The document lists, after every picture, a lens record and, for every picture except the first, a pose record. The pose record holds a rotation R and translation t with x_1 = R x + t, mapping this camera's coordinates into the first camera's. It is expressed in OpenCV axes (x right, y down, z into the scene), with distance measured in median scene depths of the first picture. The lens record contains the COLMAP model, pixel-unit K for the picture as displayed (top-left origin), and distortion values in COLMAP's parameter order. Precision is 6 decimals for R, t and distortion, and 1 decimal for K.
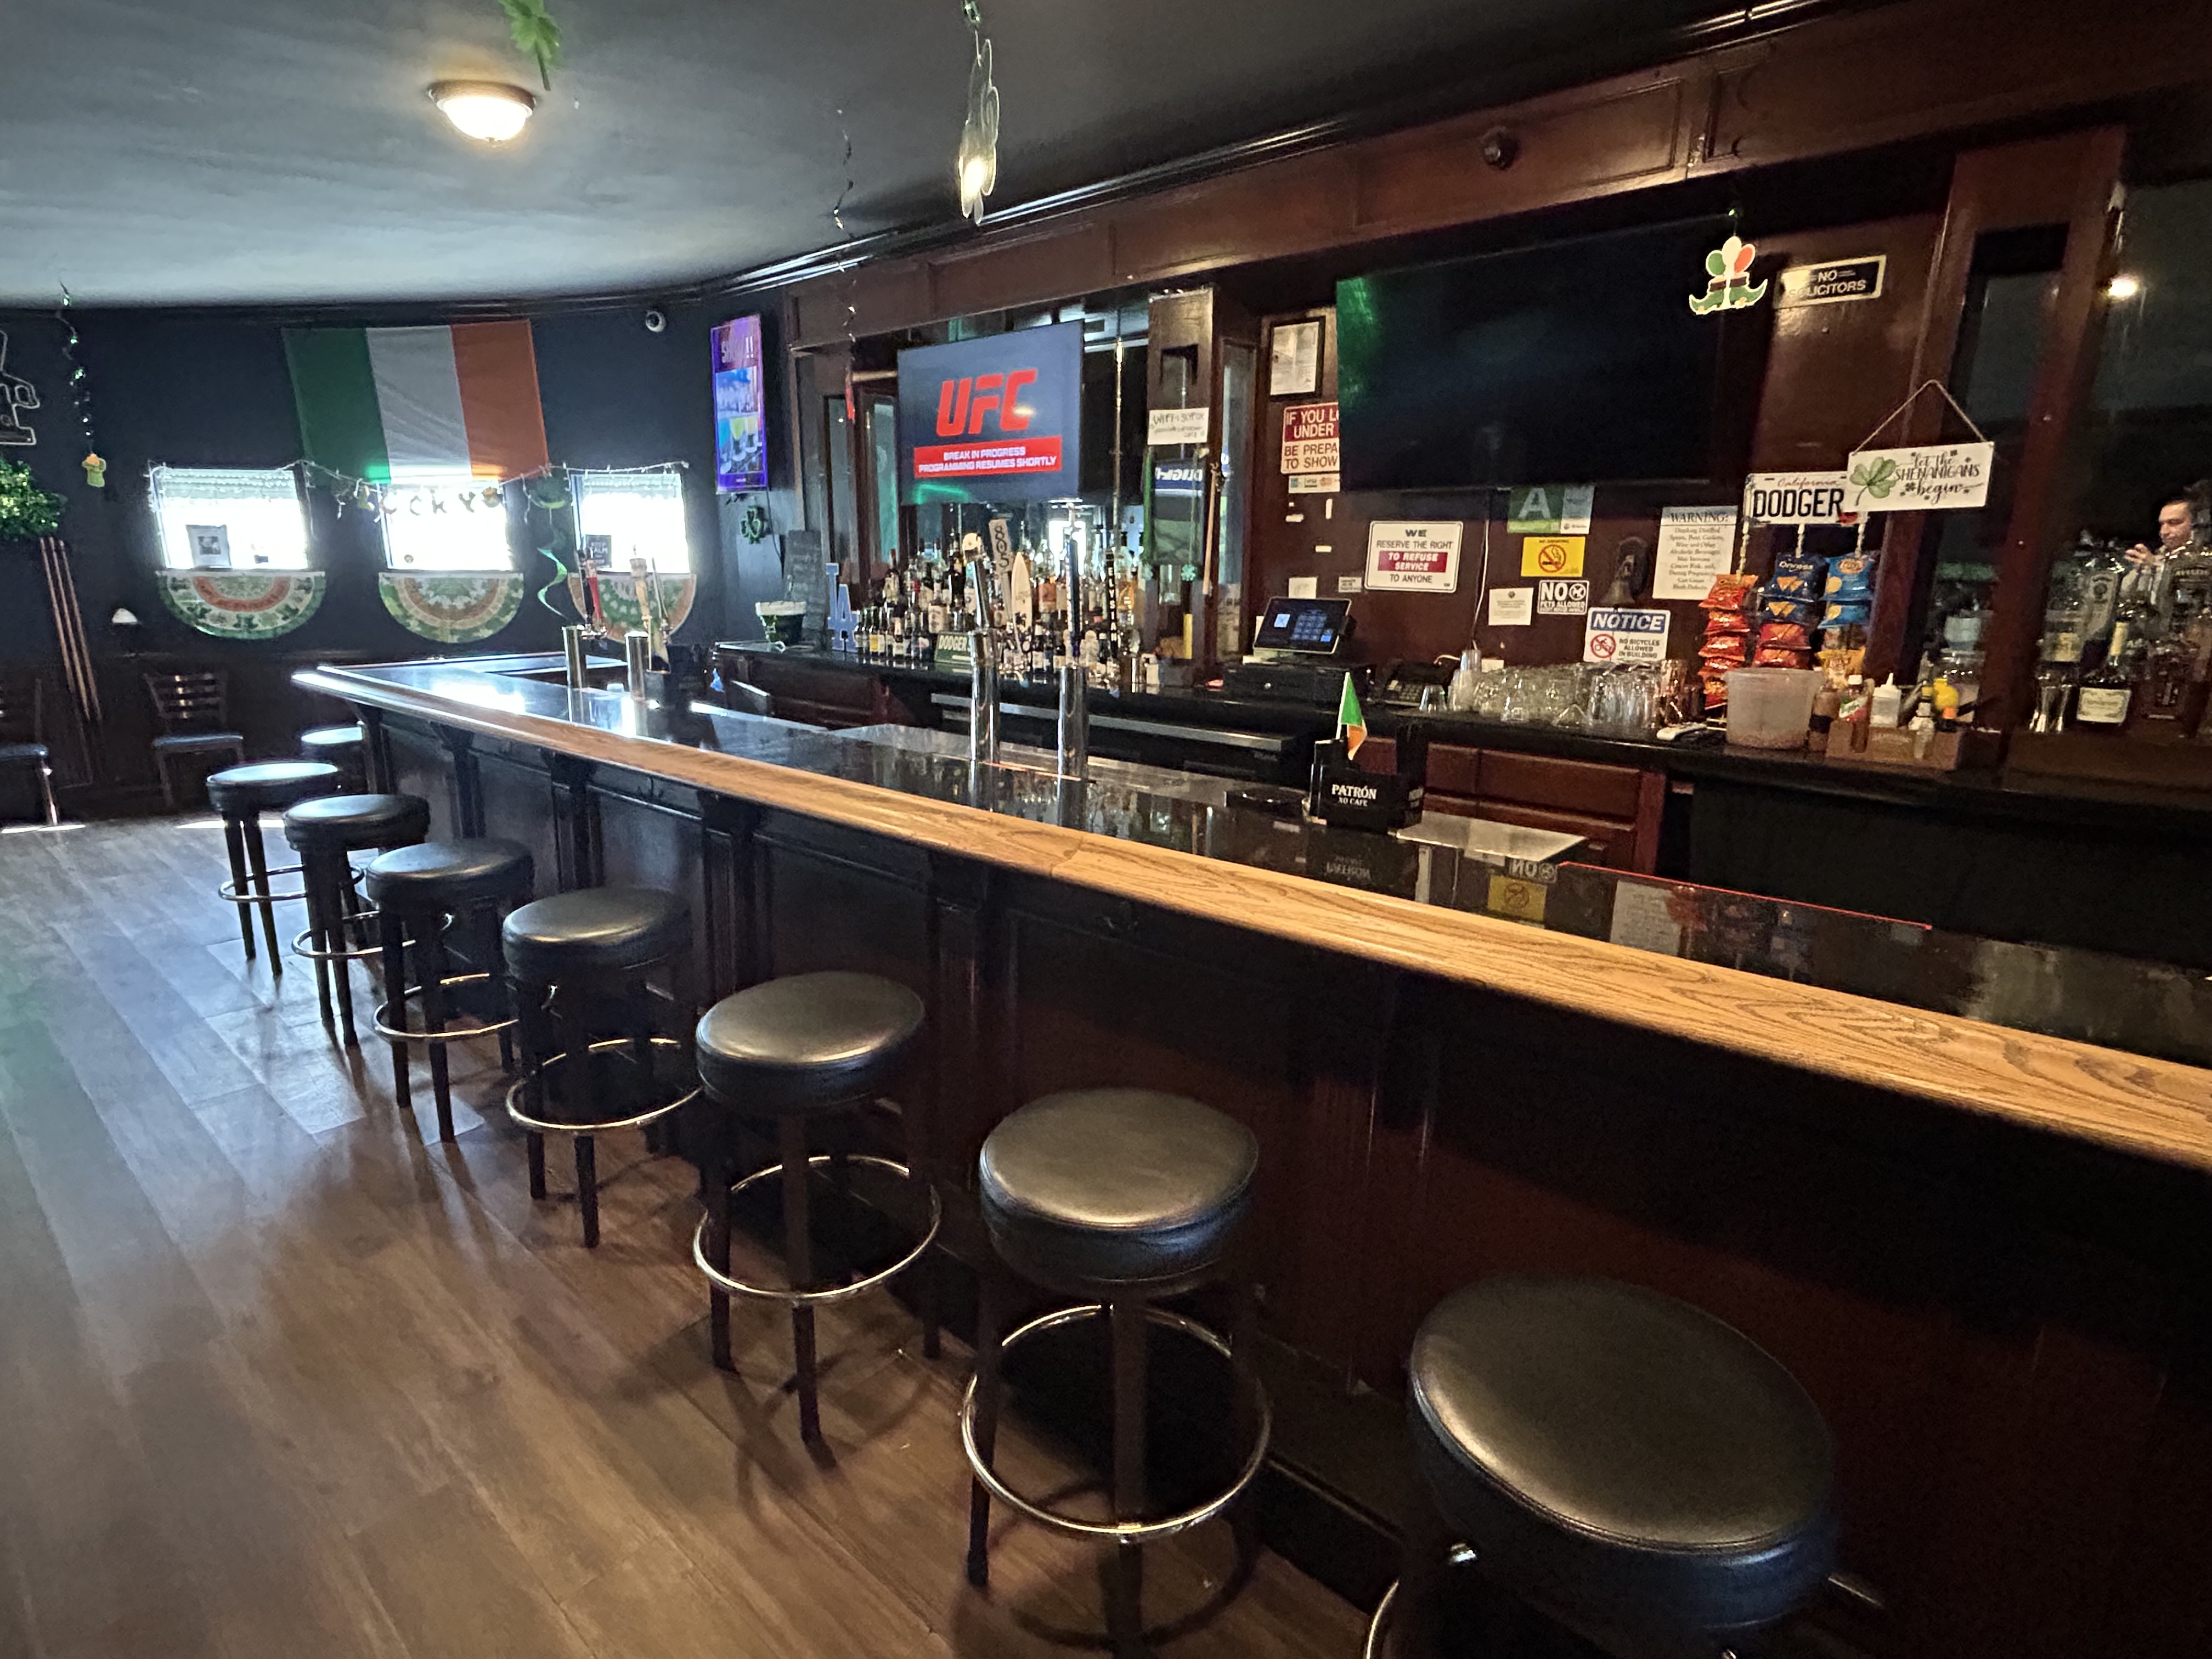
lens RADIAL K [[1160.2, 0, 1106.0], [0, 1160.2, 829.5], [0, 0, 1]] dist [0.006911, -0.001743]
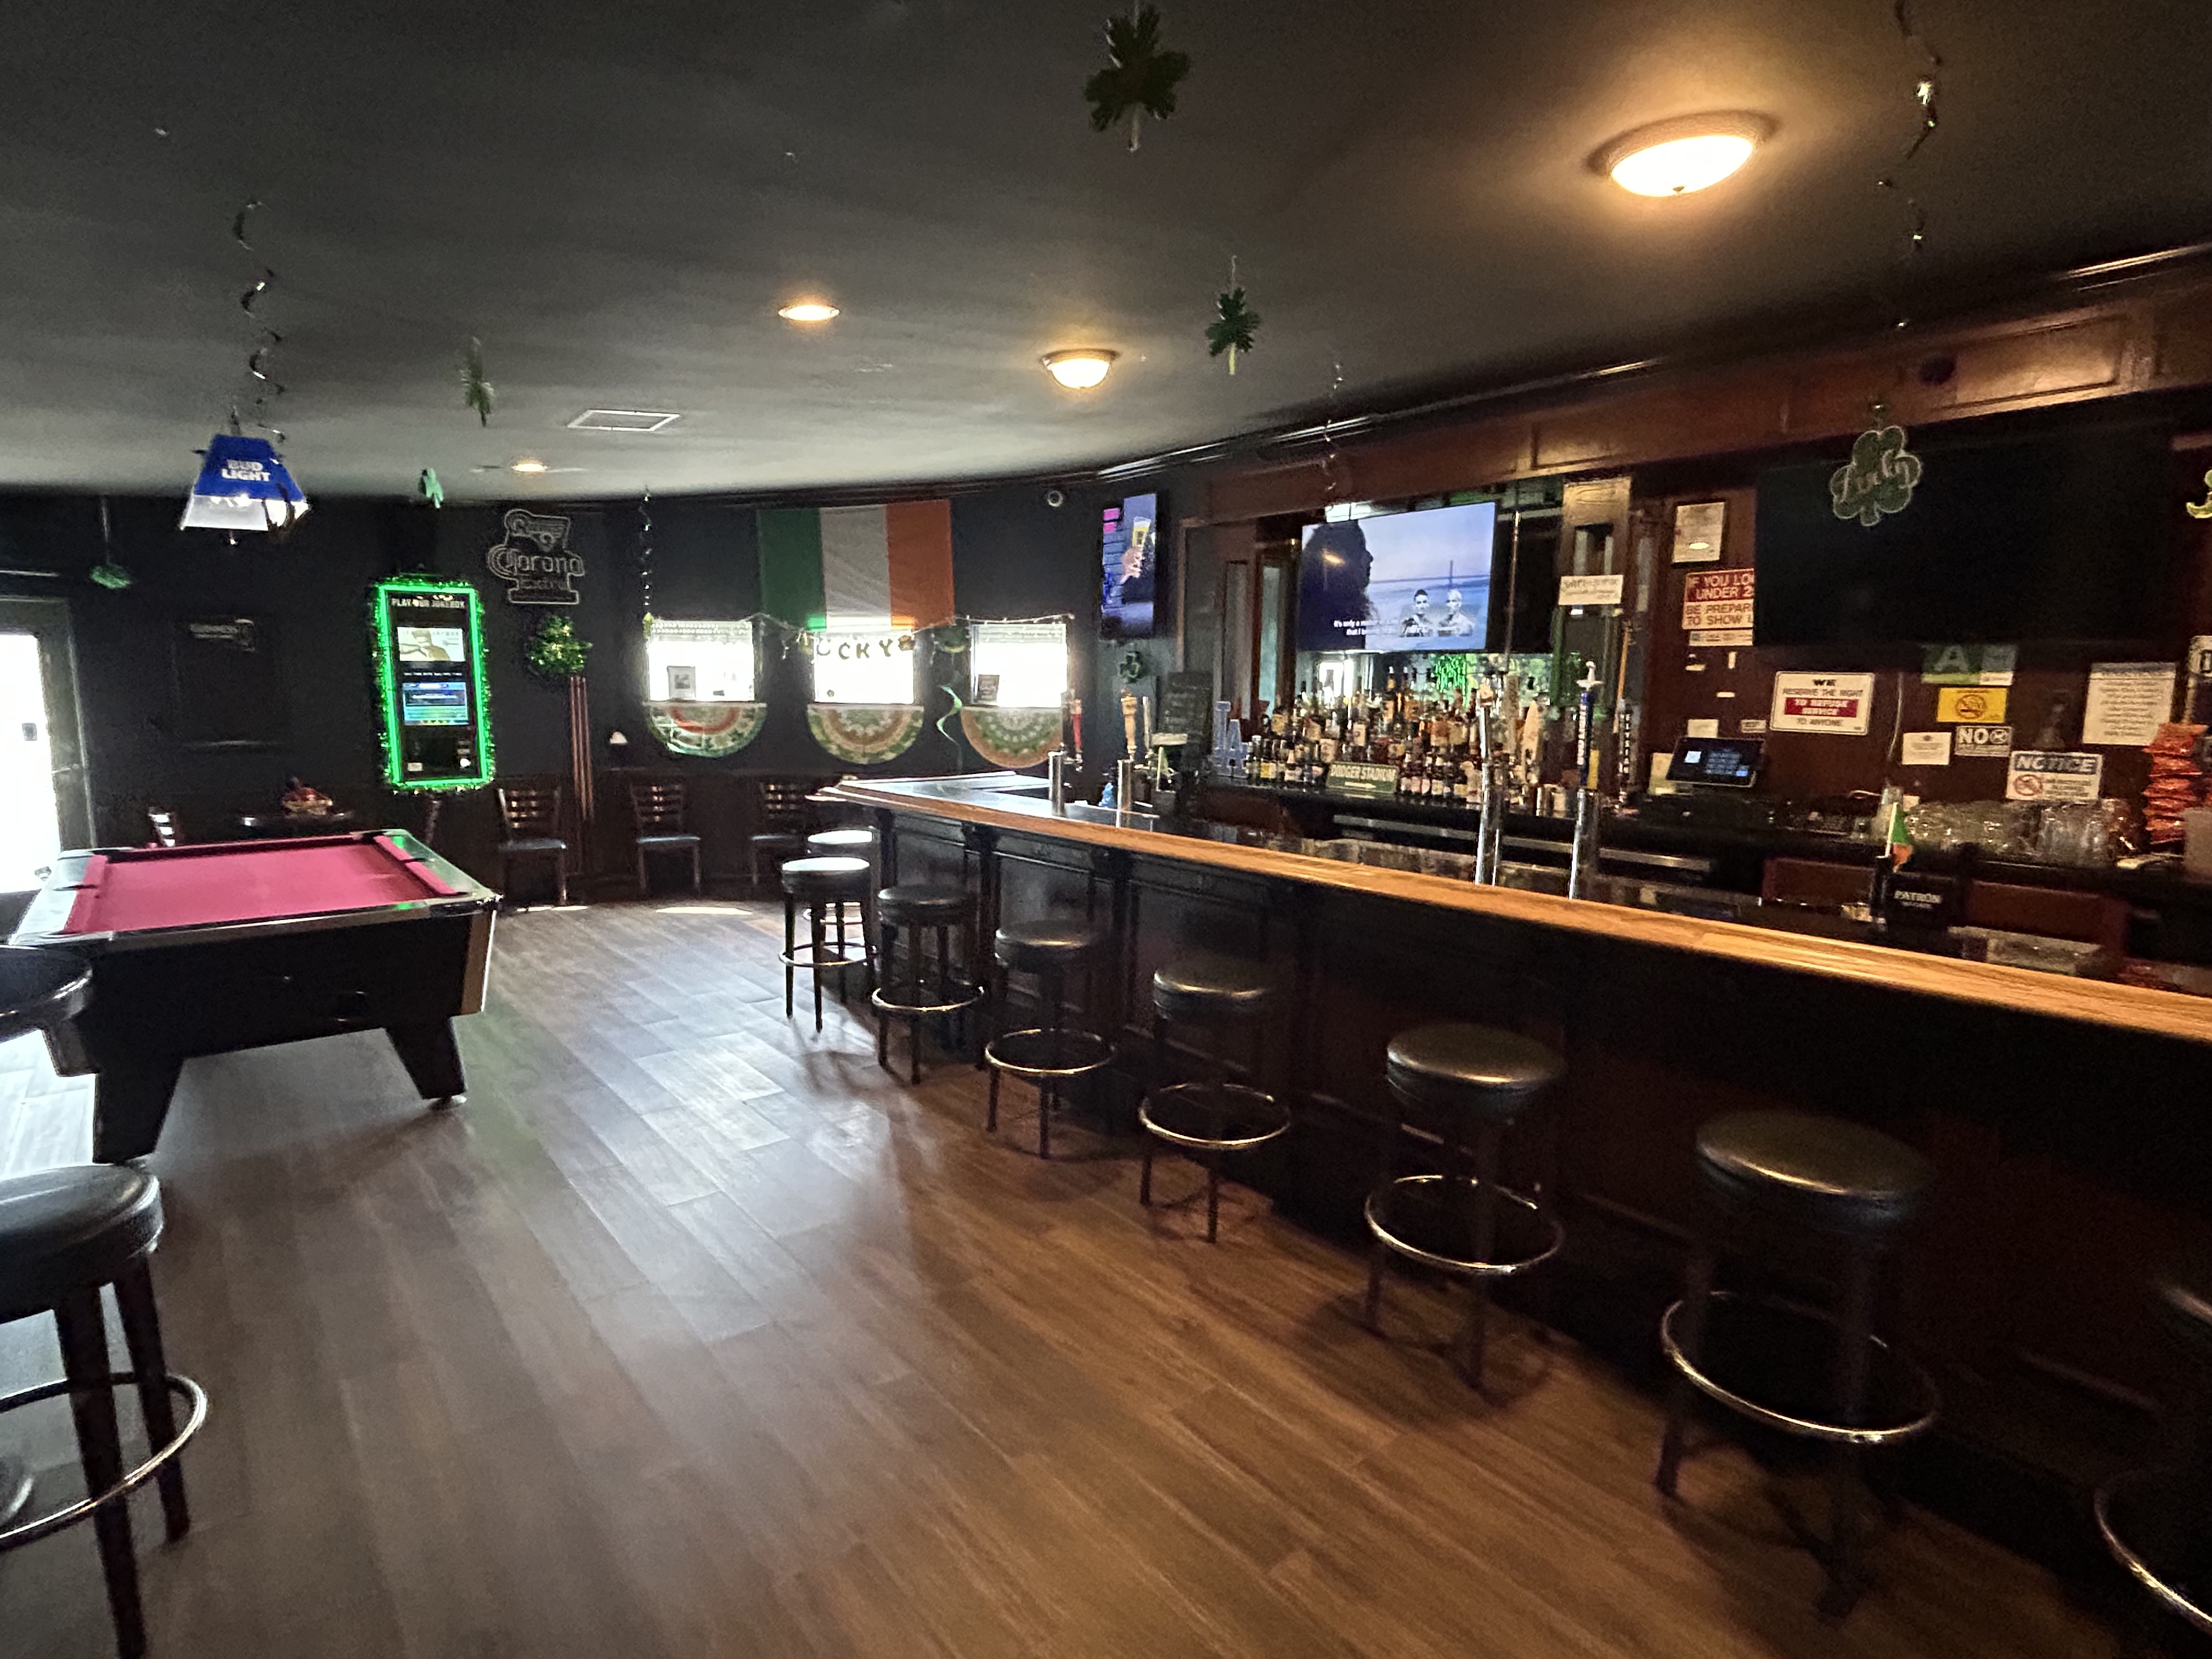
lens RADIAL K [[1160.2, 0, 1106.0], [0, 1160.2, 829.5], [0, 0, 1]] dist [0.006911, -0.001743]
pose [[0.987669, 0.025978, -0.154386, -0.222705], [-0.042723, 0.993431, -0.106155, 0.032088], [0.150614, 0.111442, 0.982291, -0.177306]]
